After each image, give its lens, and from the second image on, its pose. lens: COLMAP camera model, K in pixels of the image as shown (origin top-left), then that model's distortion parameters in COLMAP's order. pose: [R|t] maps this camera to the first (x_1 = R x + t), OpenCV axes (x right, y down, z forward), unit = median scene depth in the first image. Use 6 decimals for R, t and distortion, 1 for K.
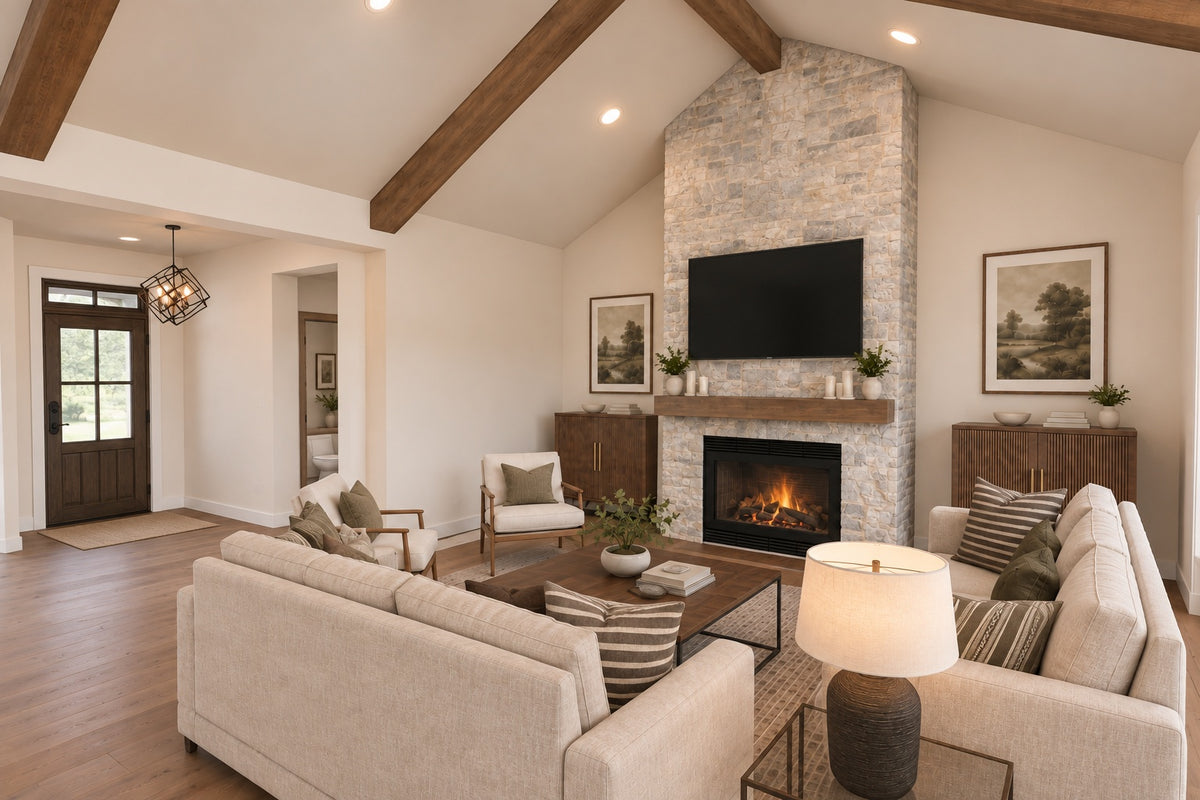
lens RADIAL K [[667.1, 0, 600.0], [0, 667.1, 400.0], [0, 0, 1]] dist [-0.005020, -0.000426]
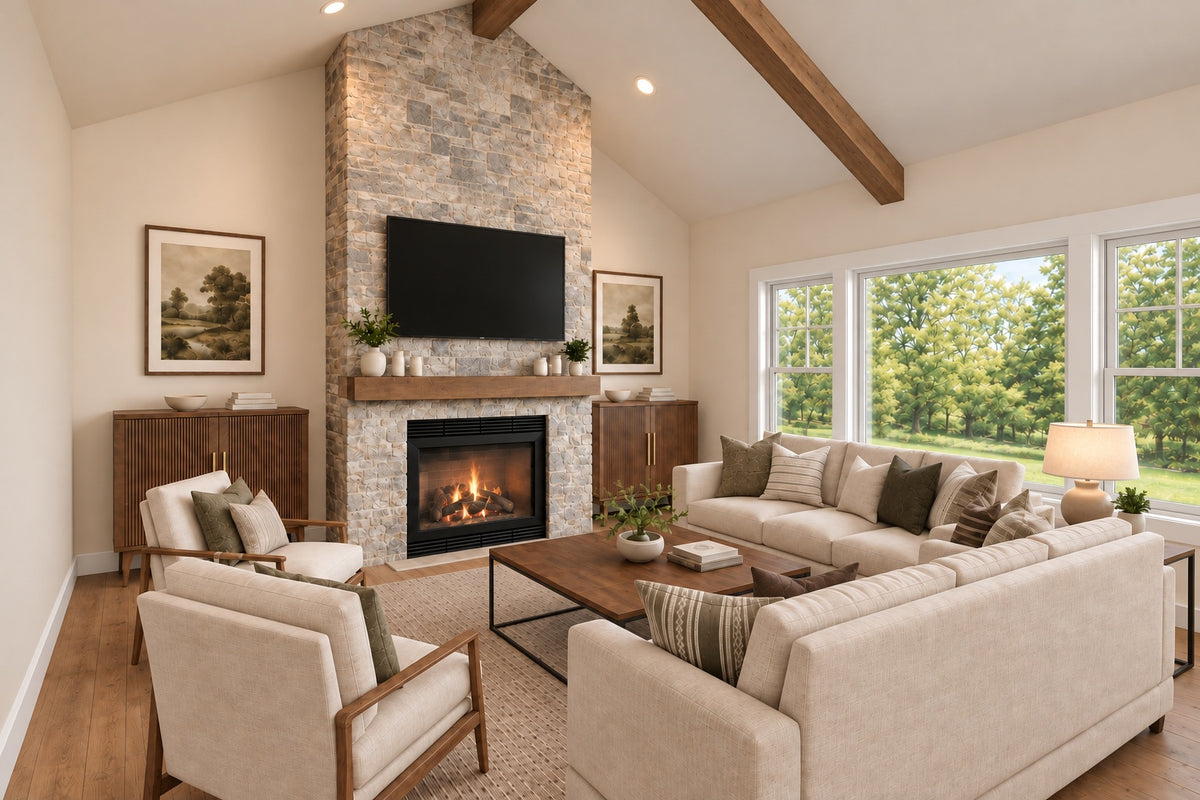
lens RADIAL K [[685.2, 0, 601.5], [0, 685.2, 378.1], [0, 0, 1]] dist [0.002521, 0.000644]
pose [[0.361777, -0.013265, 0.932170, -0.094521], [0.018426, 0.999805, 0.007076, -0.000649], [-0.932082, 0.014616, 0.361951, 0.072249]]
